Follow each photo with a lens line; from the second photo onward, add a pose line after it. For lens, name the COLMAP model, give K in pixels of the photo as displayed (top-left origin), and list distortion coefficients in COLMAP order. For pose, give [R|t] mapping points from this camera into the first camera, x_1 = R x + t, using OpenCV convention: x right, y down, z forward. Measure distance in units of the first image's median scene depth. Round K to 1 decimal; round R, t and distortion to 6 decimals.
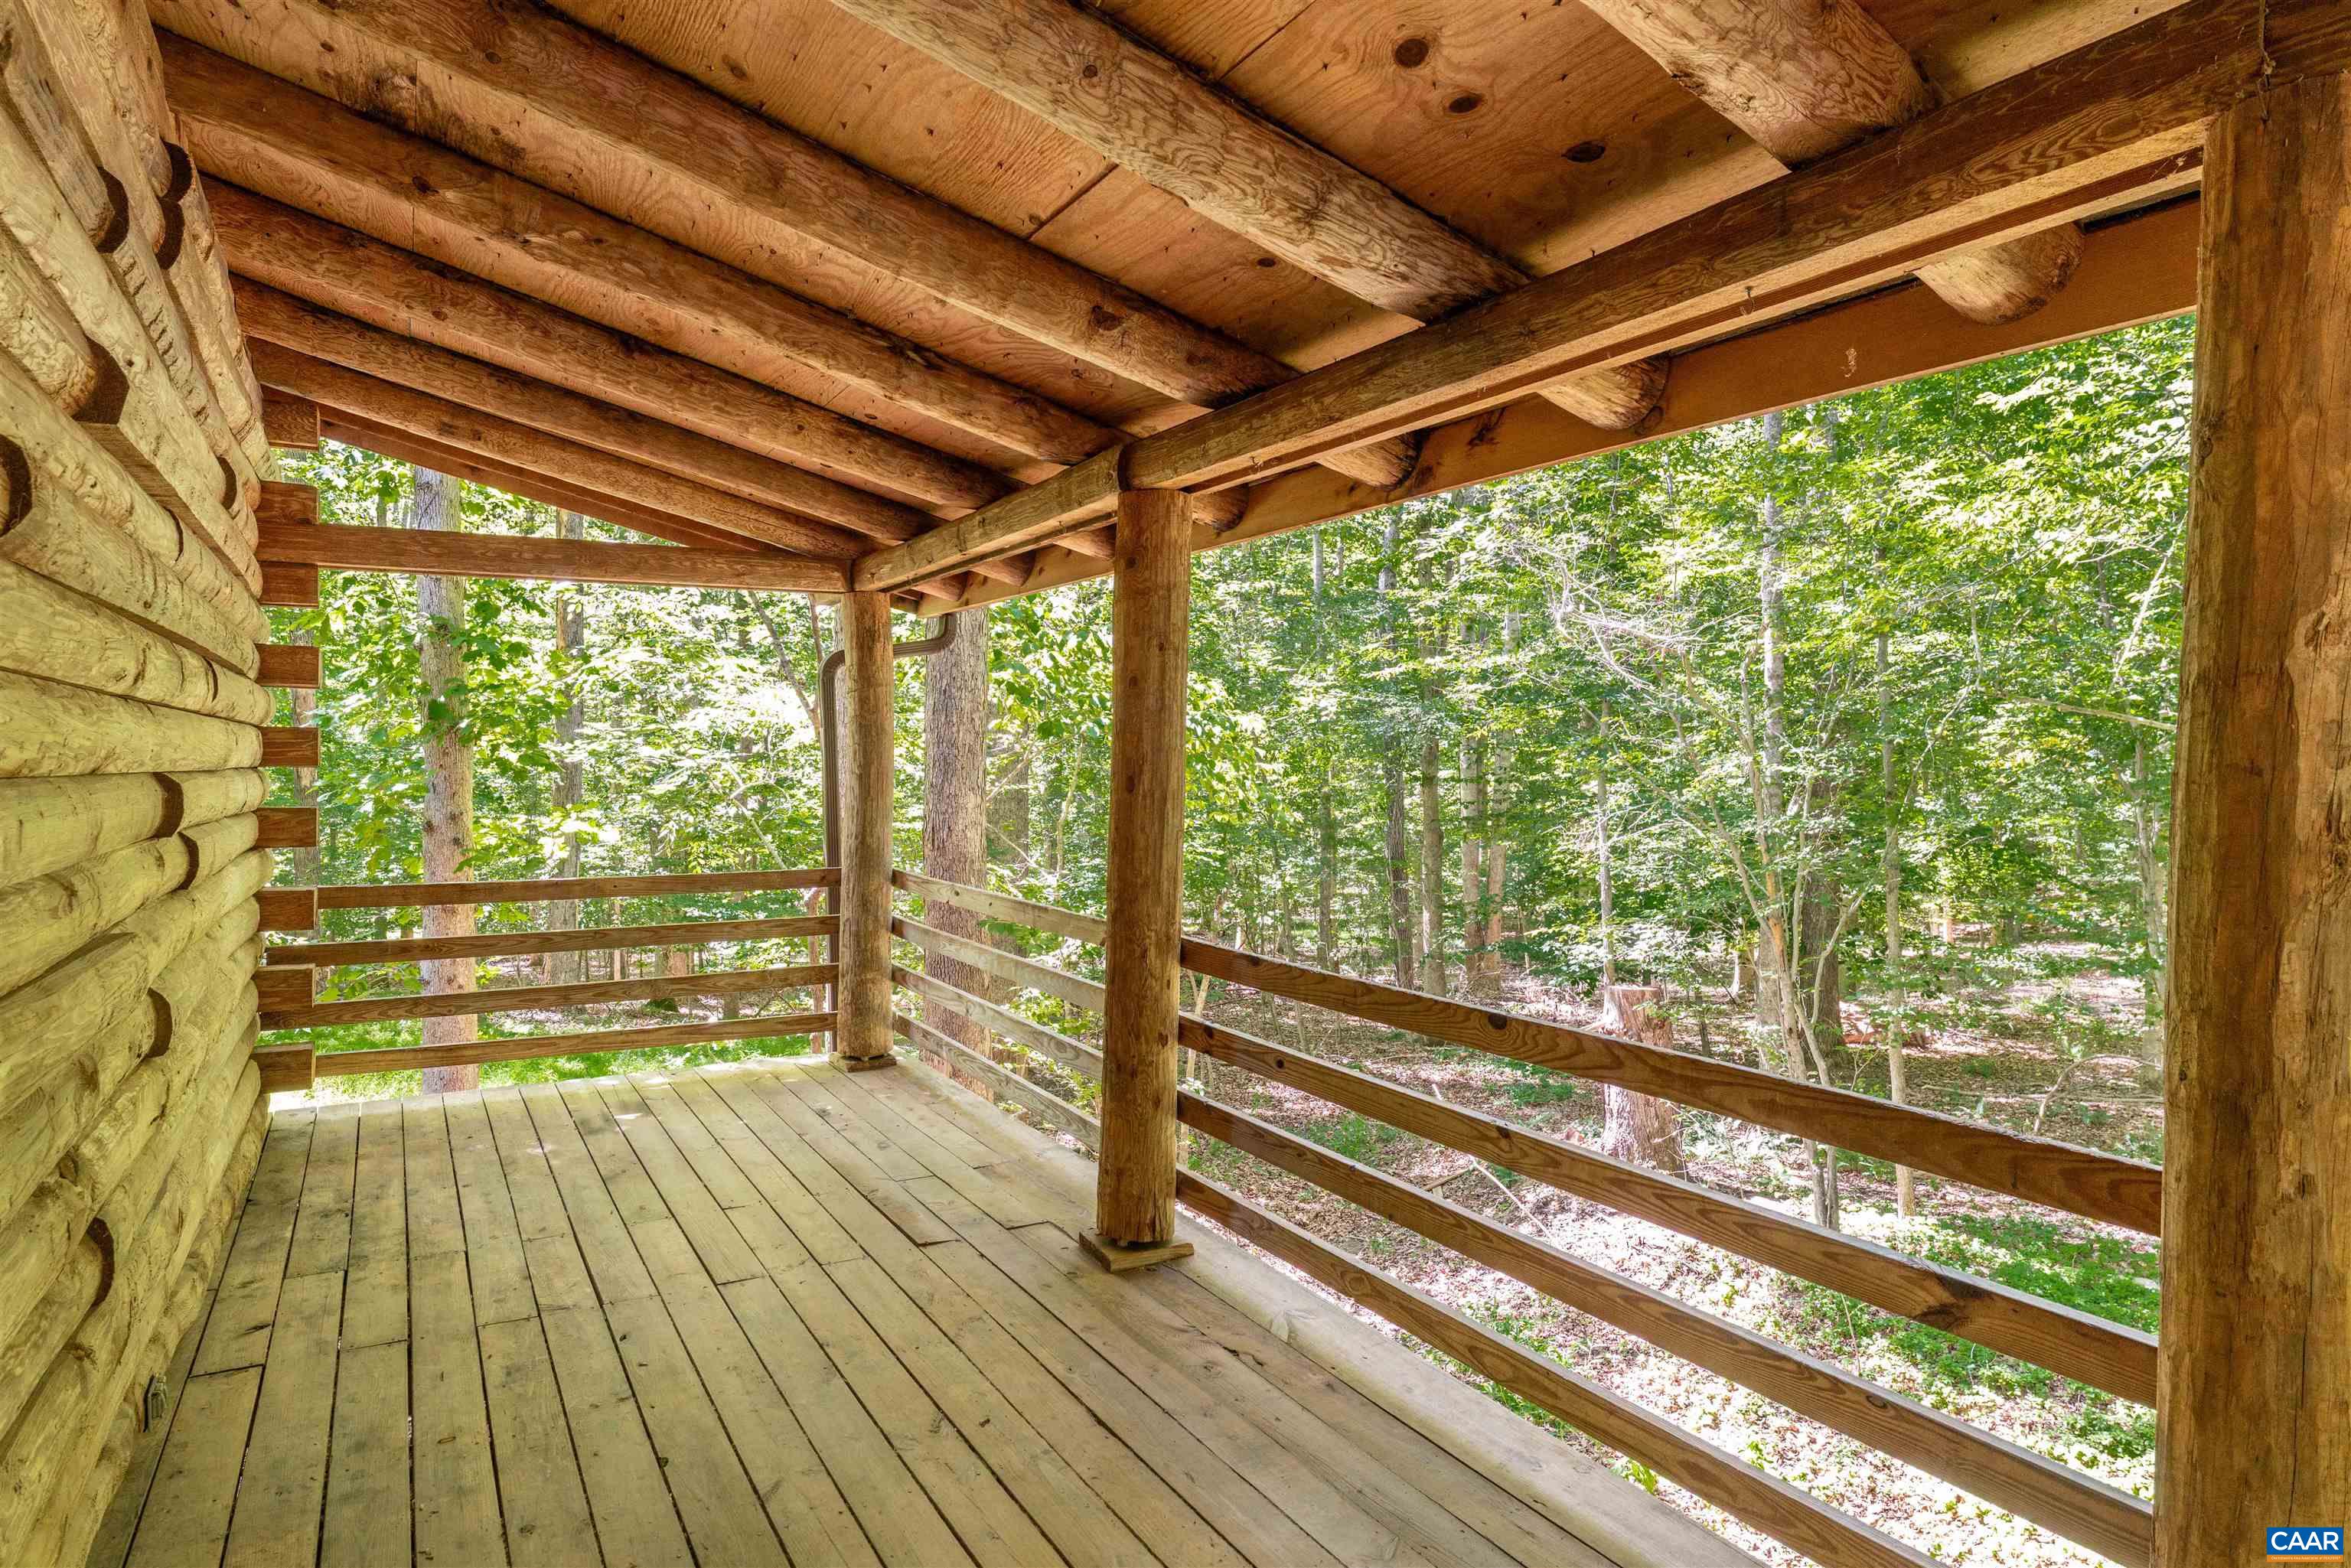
lens RADIAL K [[1317.8, 0, 1174.2], [0, 1317.8, 764.6], [0, 0, 1]] dist [-0.021408, -0.000333]
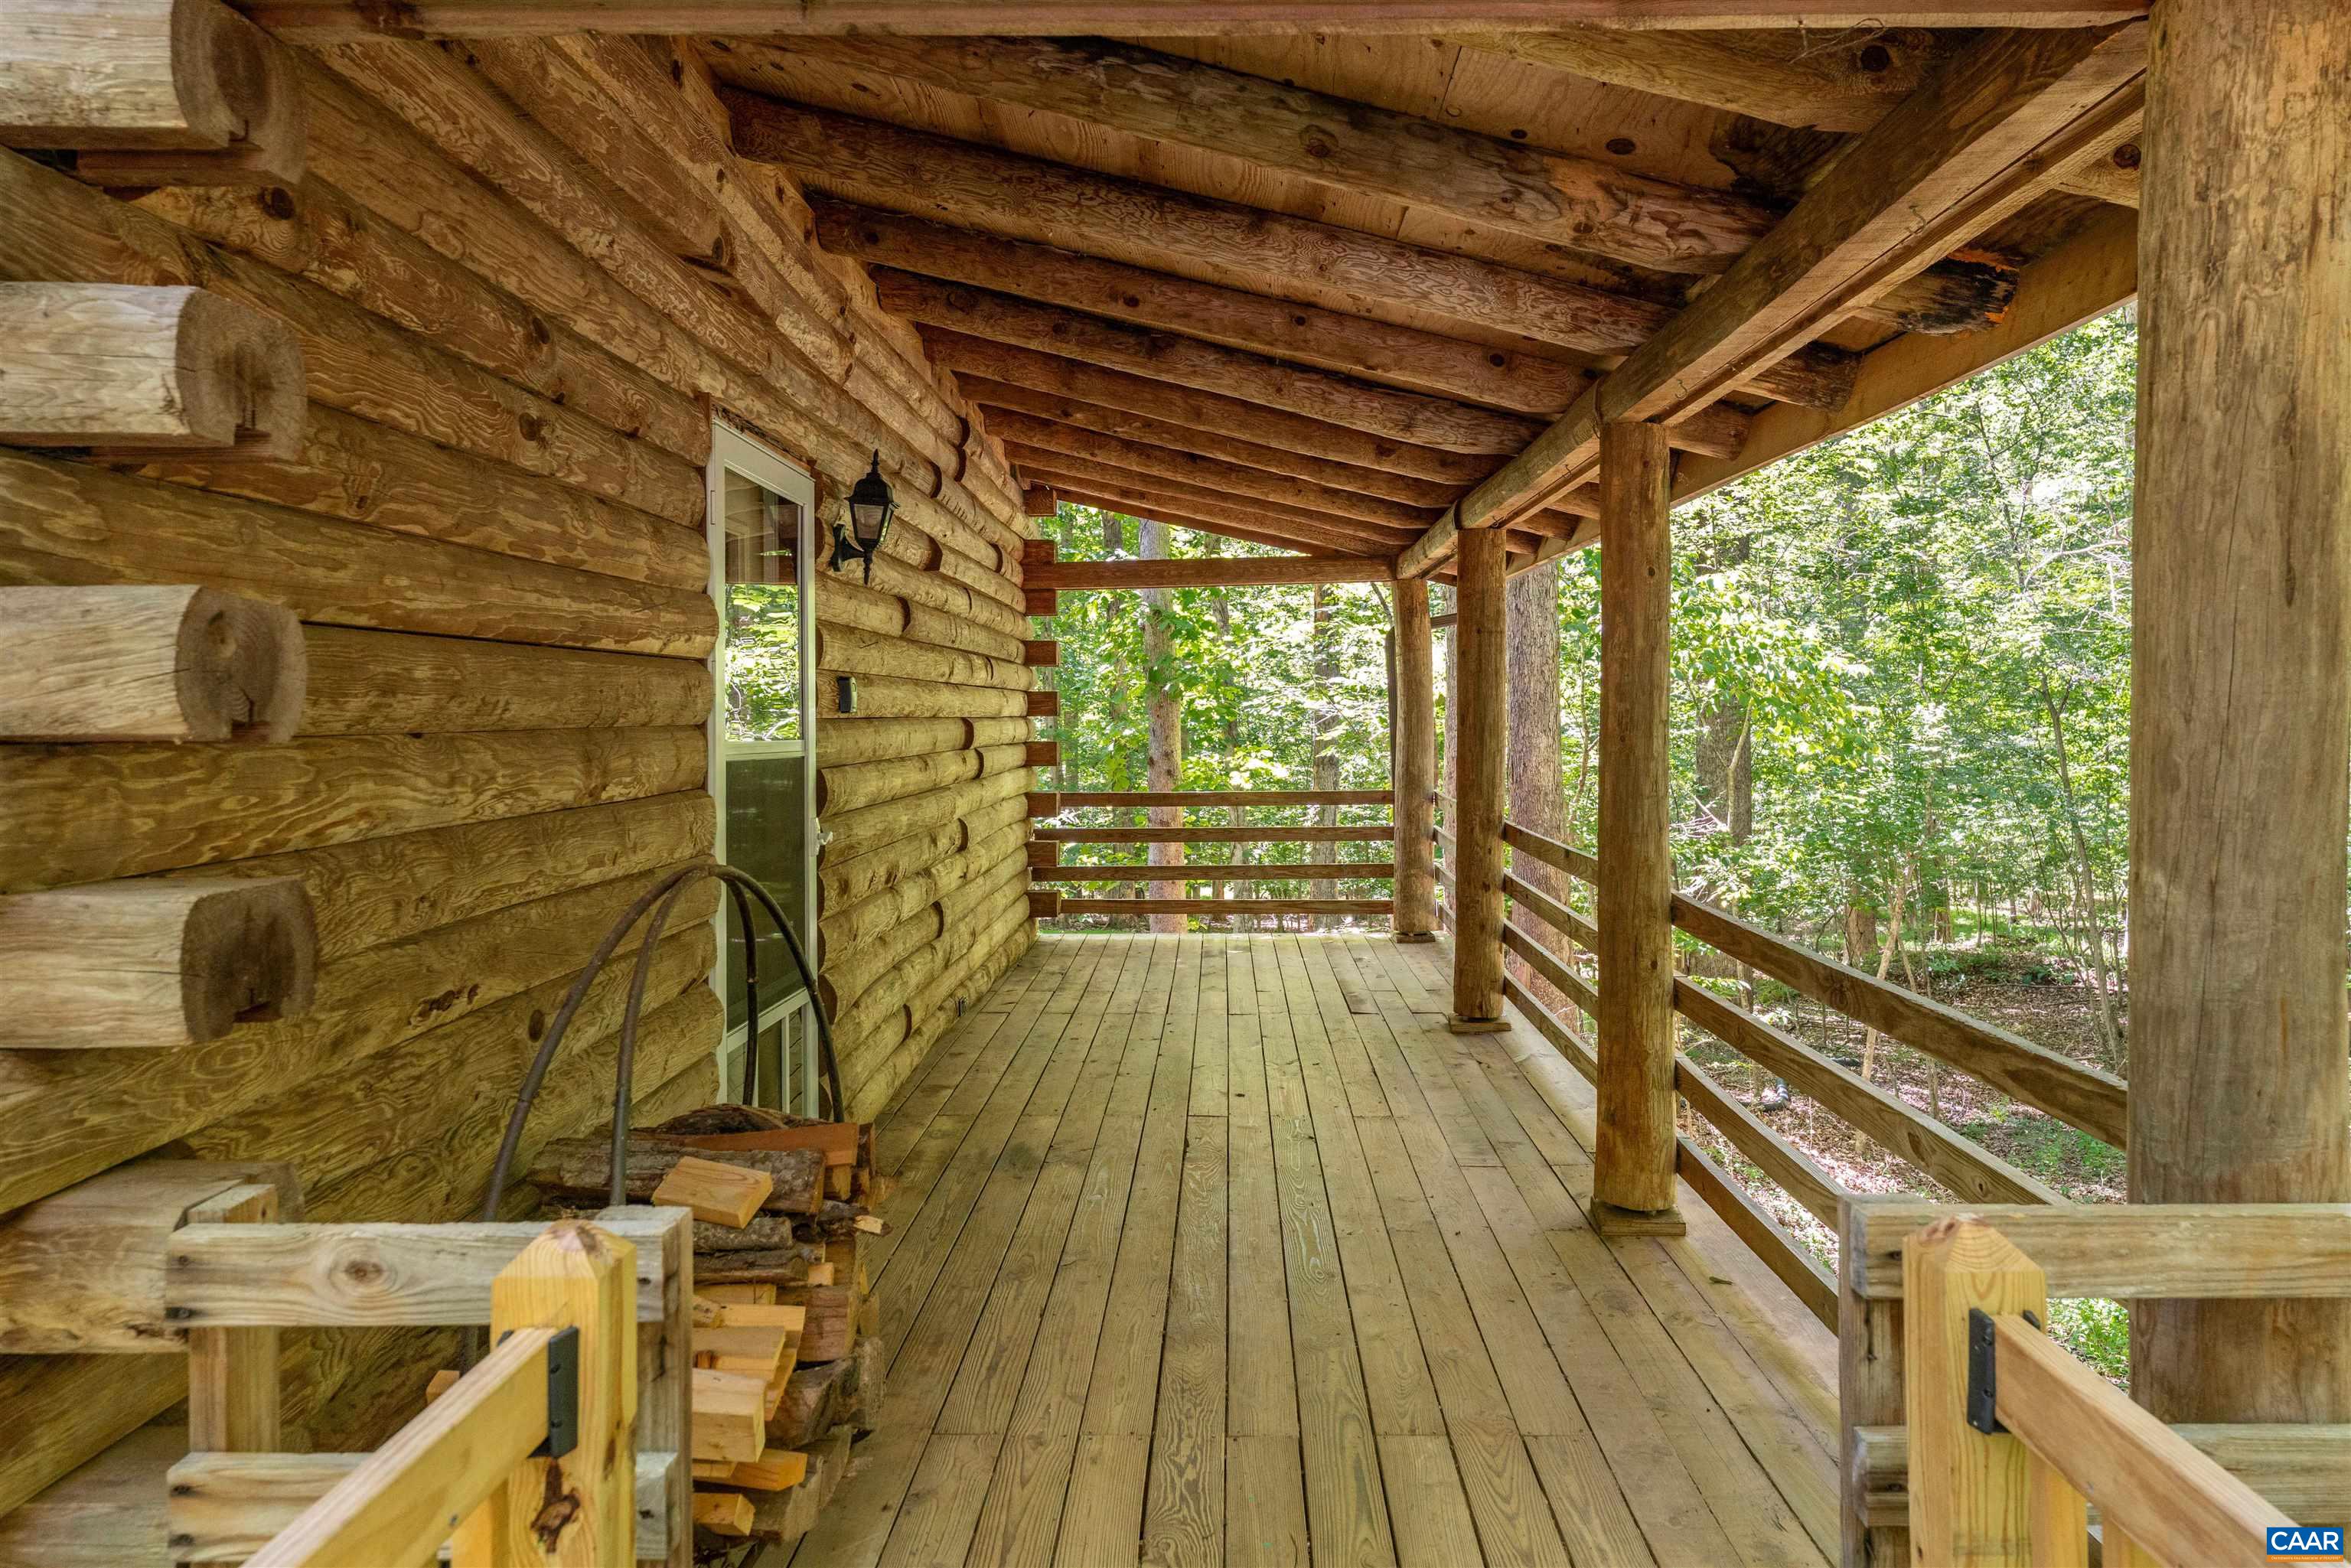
lens RADIAL K [[1595.2, 0, 1175.5], [0, 1595.2, 784.0], [0, 0, 1]] dist [0.004377, 0.000725]
pose [[0.843103, 0.012609, -0.537605, 0.550707], [0.010421, 0.999154, 0.039777, 0.009099], [0.537652, -0.039139, 0.842258, -0.608247]]
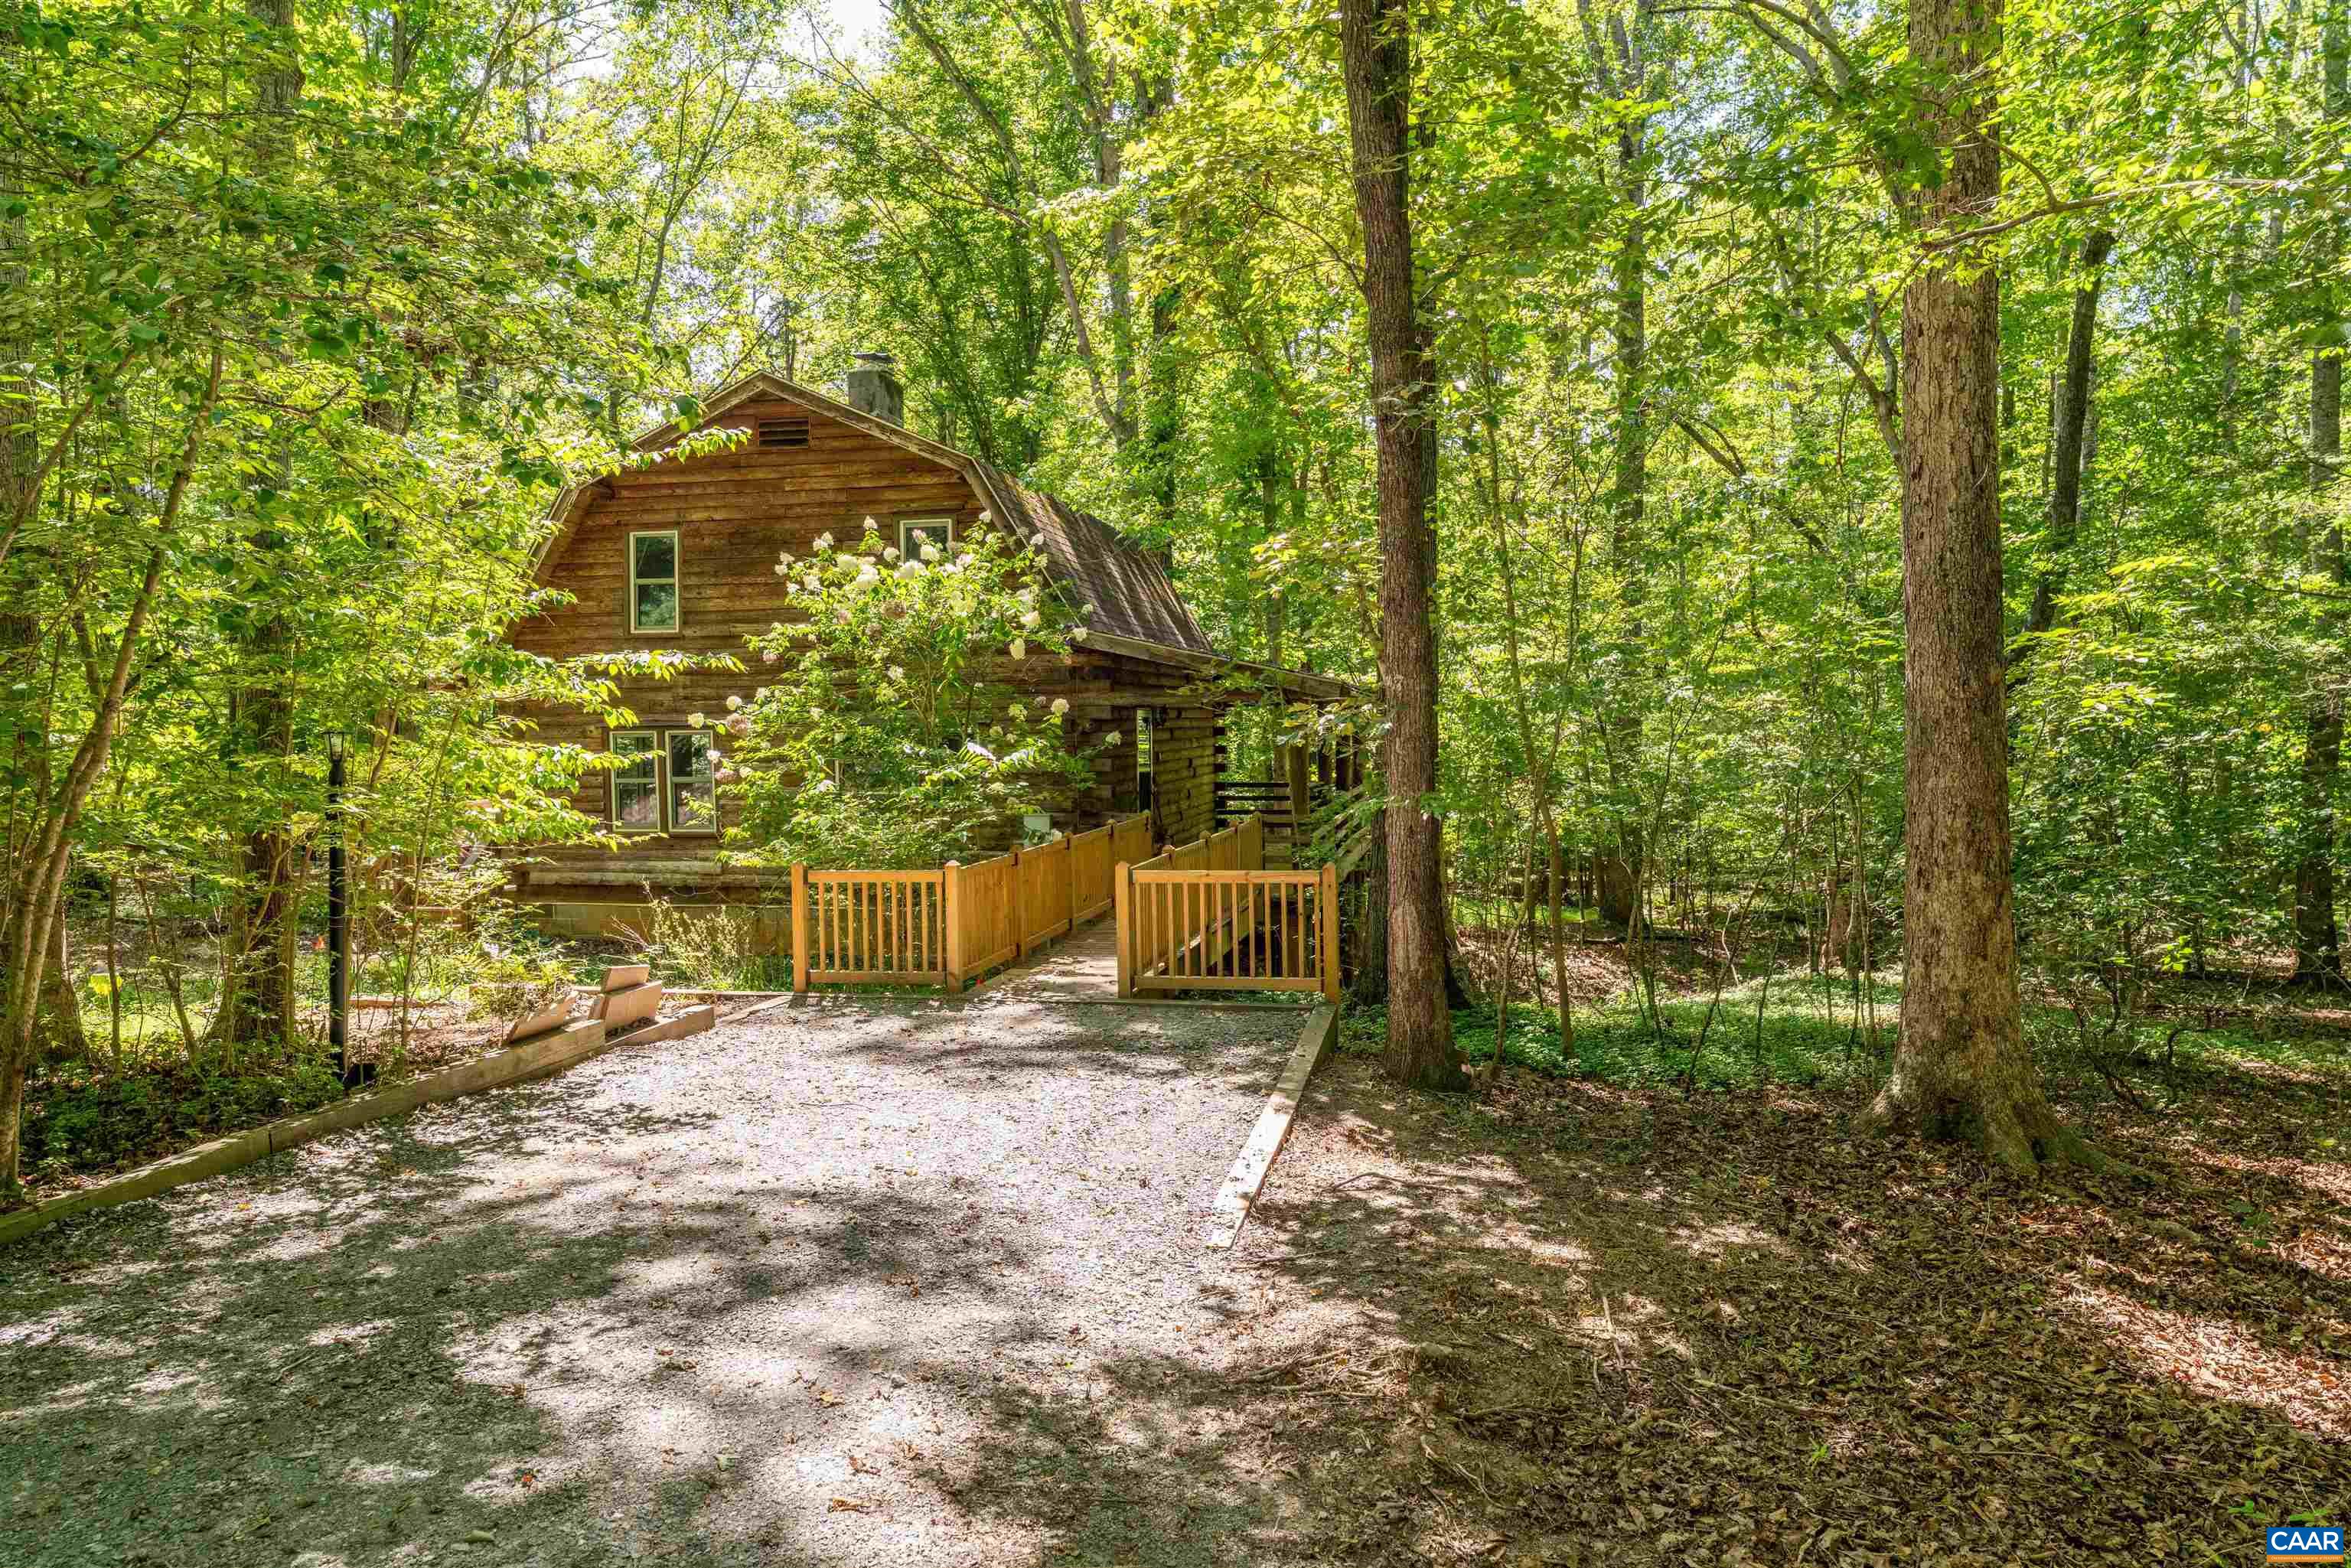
lens RADIAL K [[1595.2, 0, 1175.5], [0, 1595.2, 784.0], [0, 0, 1]] dist [0.004377, 0.000725]
pose [[0.733271, 0.013929, -0.679794, 3.087463], [0.009177, 0.999496, 0.030379, -0.067457], [0.679874, -0.028515, 0.732774, -3.282646]]
